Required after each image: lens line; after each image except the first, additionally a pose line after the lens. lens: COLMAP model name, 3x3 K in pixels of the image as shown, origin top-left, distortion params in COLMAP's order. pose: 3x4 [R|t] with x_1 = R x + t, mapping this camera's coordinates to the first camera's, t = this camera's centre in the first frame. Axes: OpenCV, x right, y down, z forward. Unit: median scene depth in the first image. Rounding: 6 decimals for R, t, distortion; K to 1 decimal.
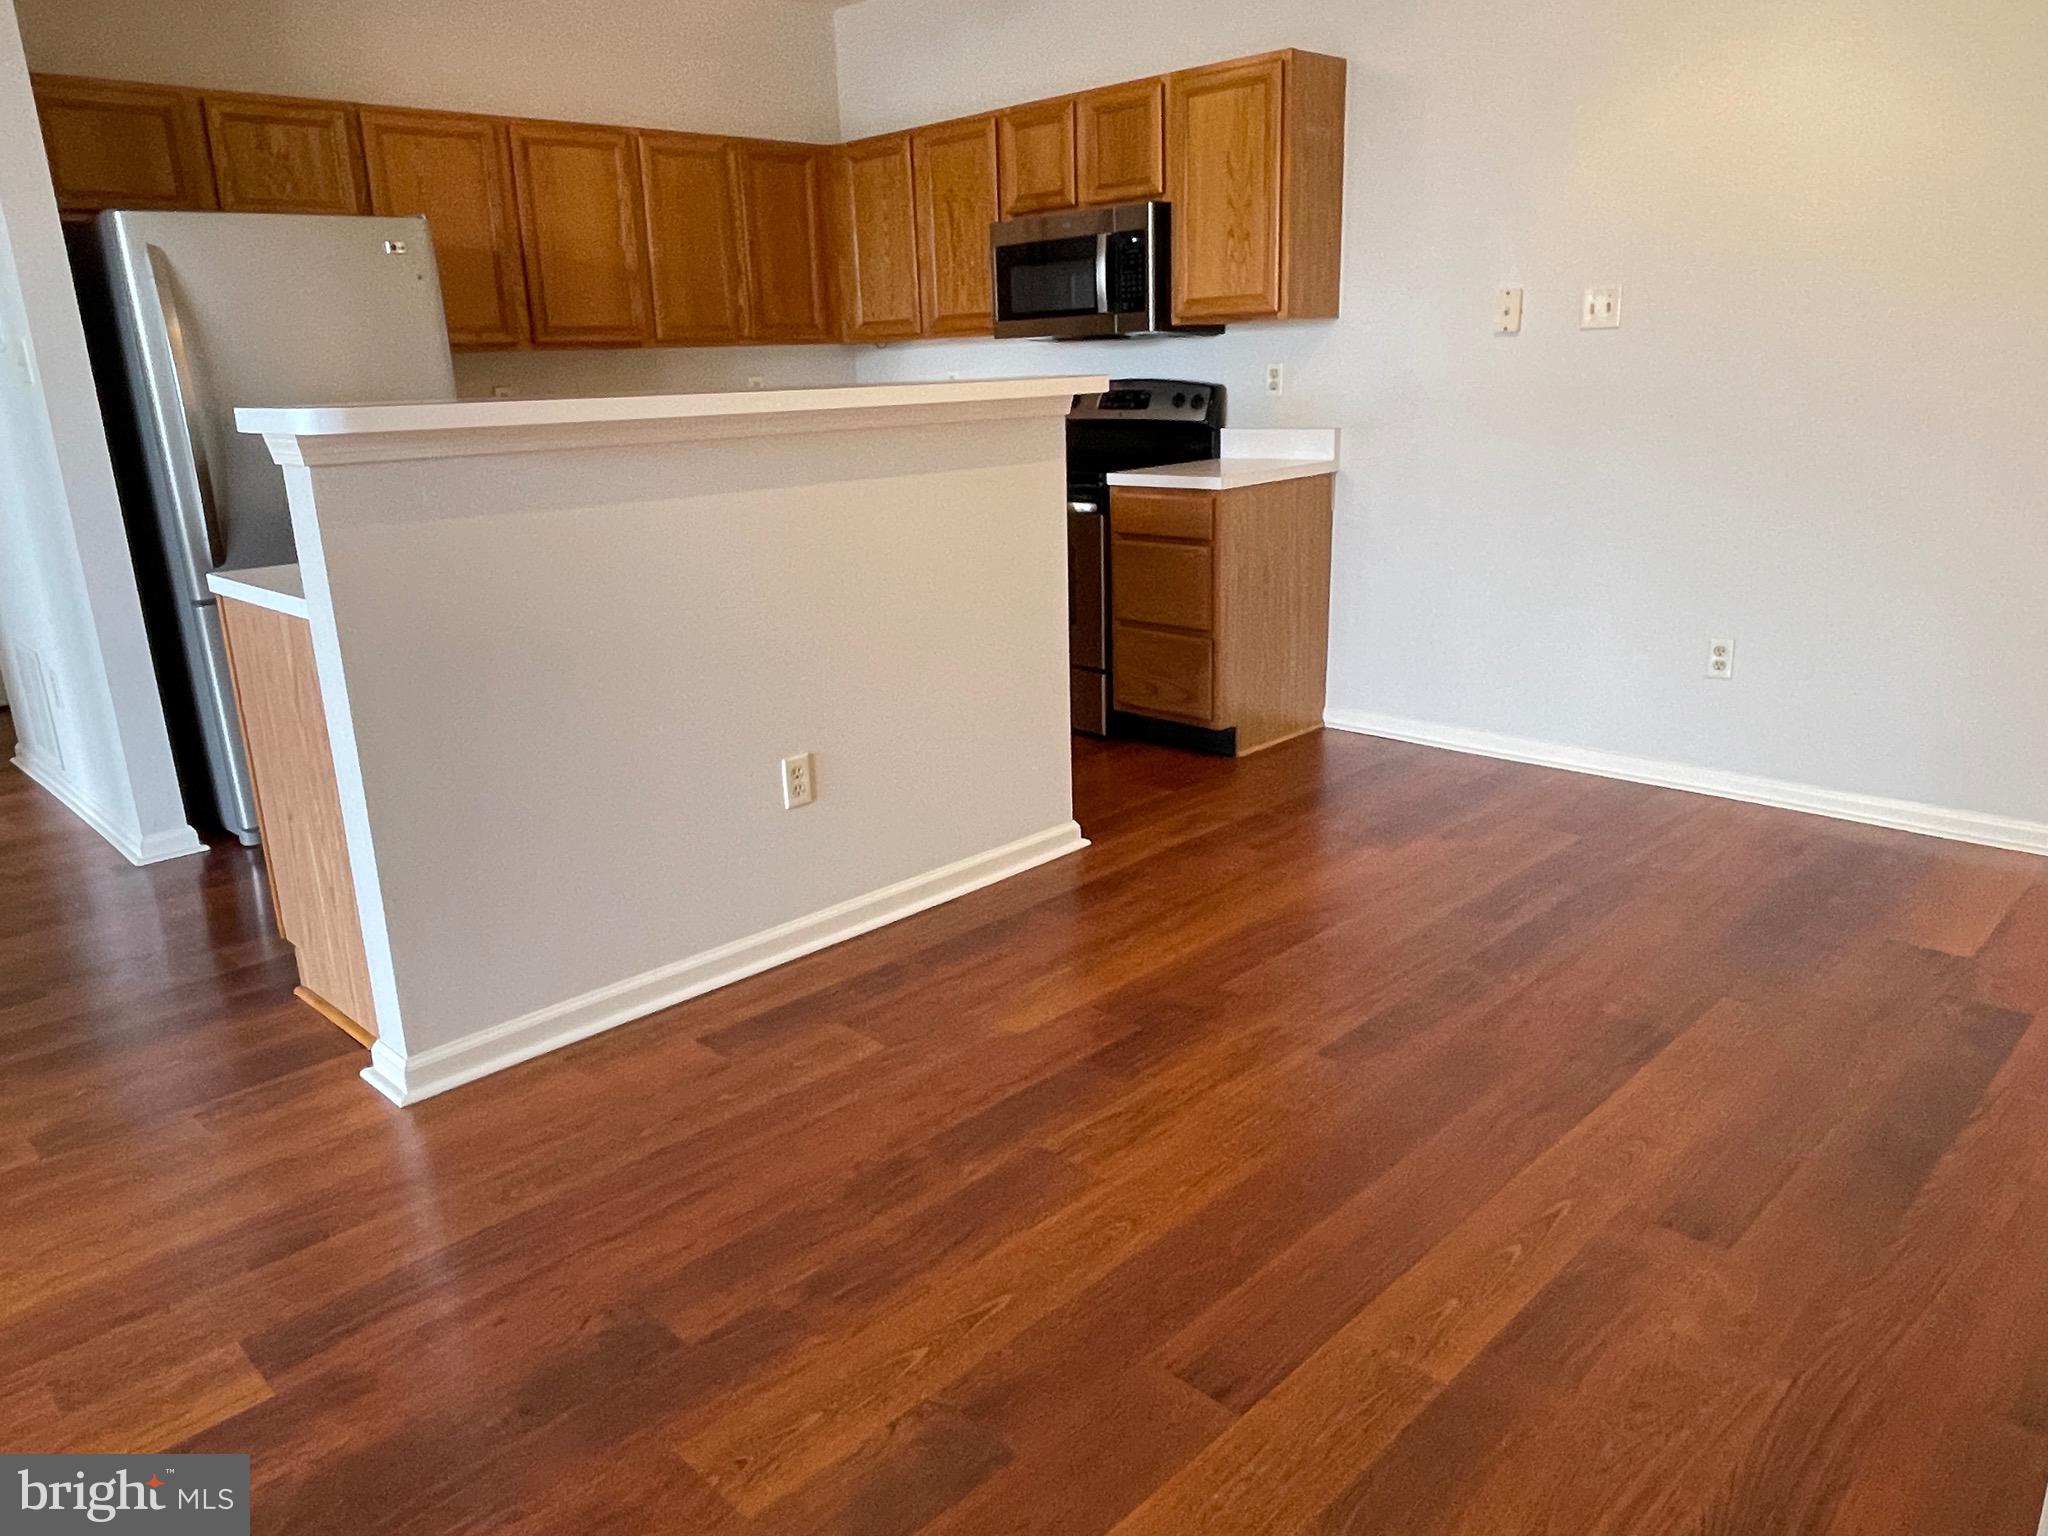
lens RADIAL K [[1402.3, 0, 995.4], [0, 1402.3, 783.6], [0, 0, 1]] dist [-0.000154, -0.010898]
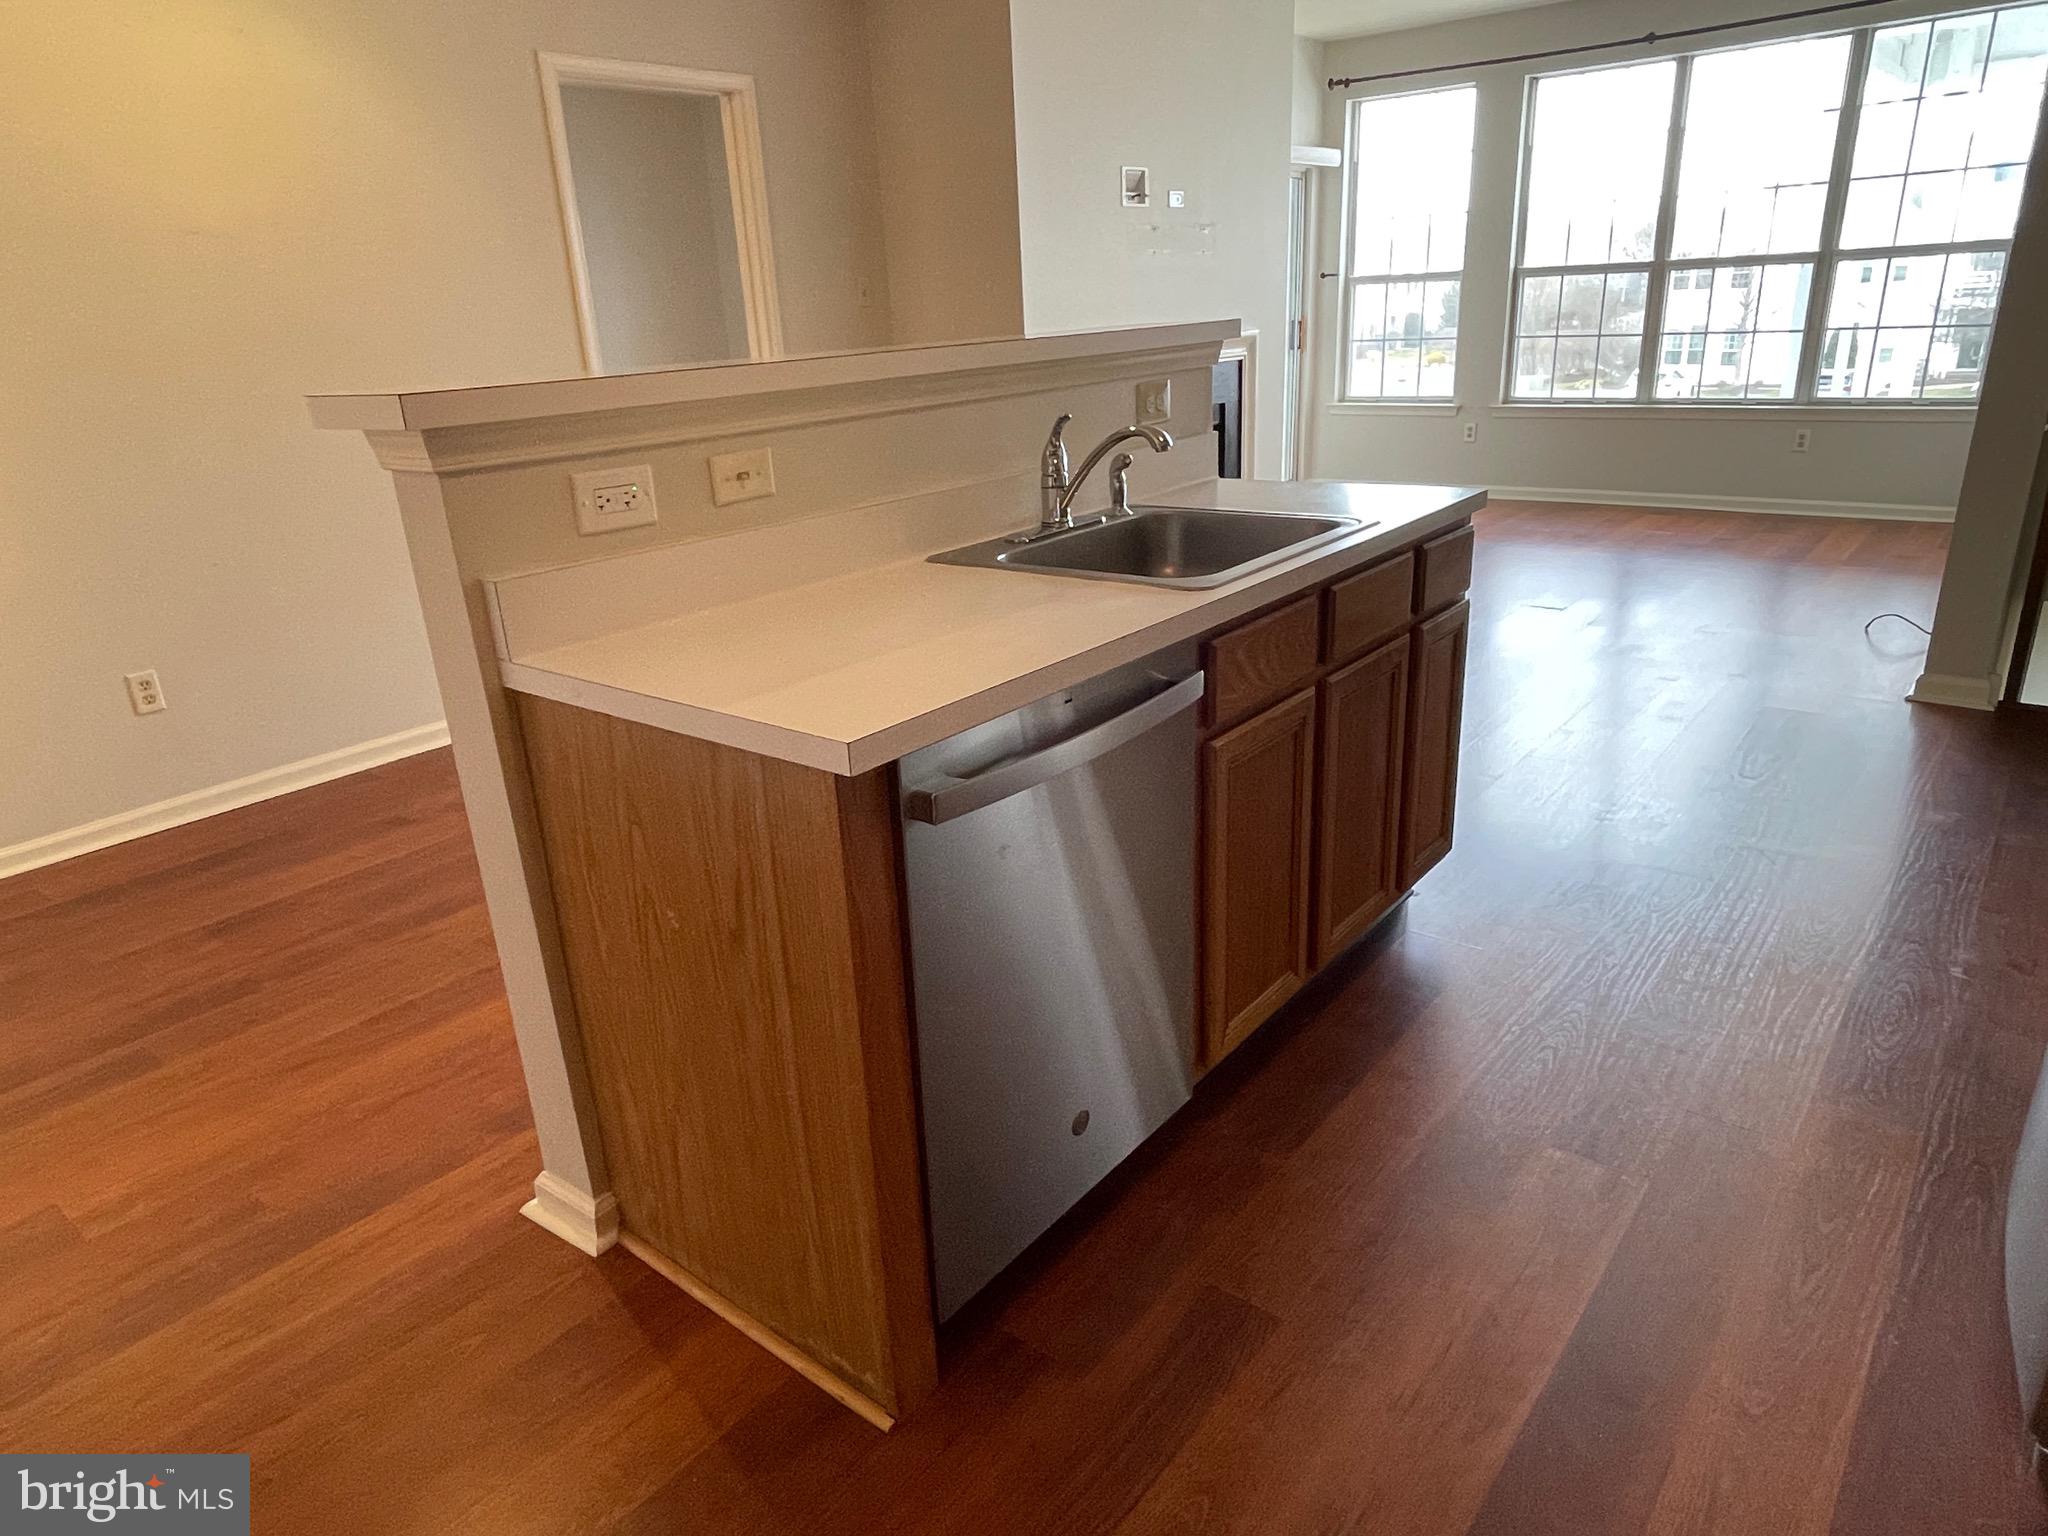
lens RADIAL K [[1263.8, 0, 1030.2], [0, 1263.8, 776.9], [0, 0, 1]] dist [-0.005030, 0.001285]
pose [[-0.989028, 0.120704, -0.085176, -0.103247], [0.044755, 0.794280, 0.605901, -0.346874], [0.140788, 0.595441, -0.790967, 1.145605]]
